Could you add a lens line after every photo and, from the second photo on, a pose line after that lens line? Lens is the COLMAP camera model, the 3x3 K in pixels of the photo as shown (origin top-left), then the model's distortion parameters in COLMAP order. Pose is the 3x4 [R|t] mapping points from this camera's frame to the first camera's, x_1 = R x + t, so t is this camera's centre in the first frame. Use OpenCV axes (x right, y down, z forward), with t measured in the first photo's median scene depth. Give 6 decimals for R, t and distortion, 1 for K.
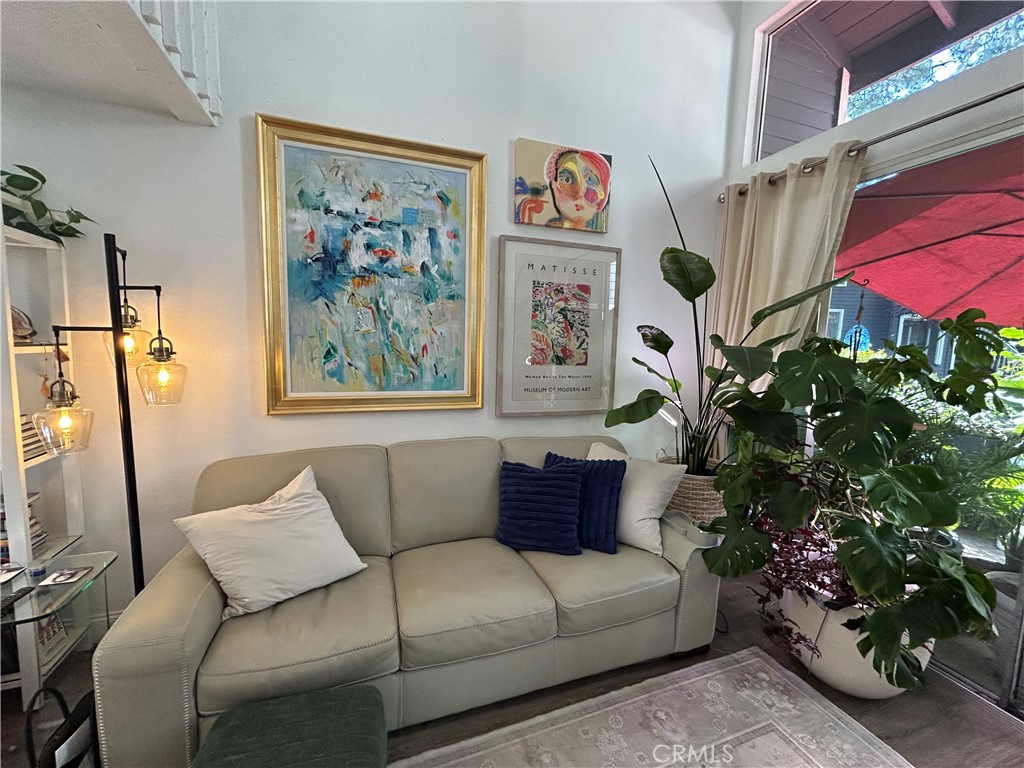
lens RADIAL K [[418.8, 0, 515.4], [0, 418.8, 383.4], [0, 0, 1]] dist [0.000965, -0.000109]
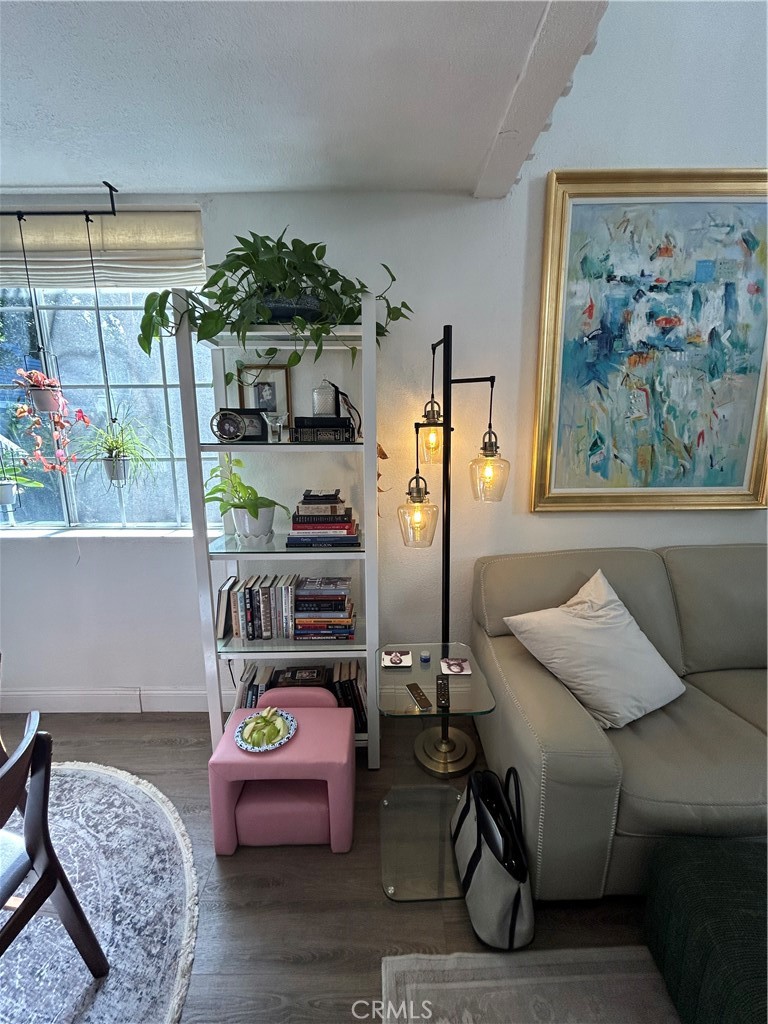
lens RADIAL K [[418.8, 0, 385.5], [0, 418.8, 510.8], [0, 0, 1]] dist [0.000965, -0.000109]
pose [[0.945066, 0.025293, -0.325901, -0.575339], [0.002168, 0.996495, 0.083623, -0.006905], [0.326874, -0.079736, 0.941698, -0.000400]]
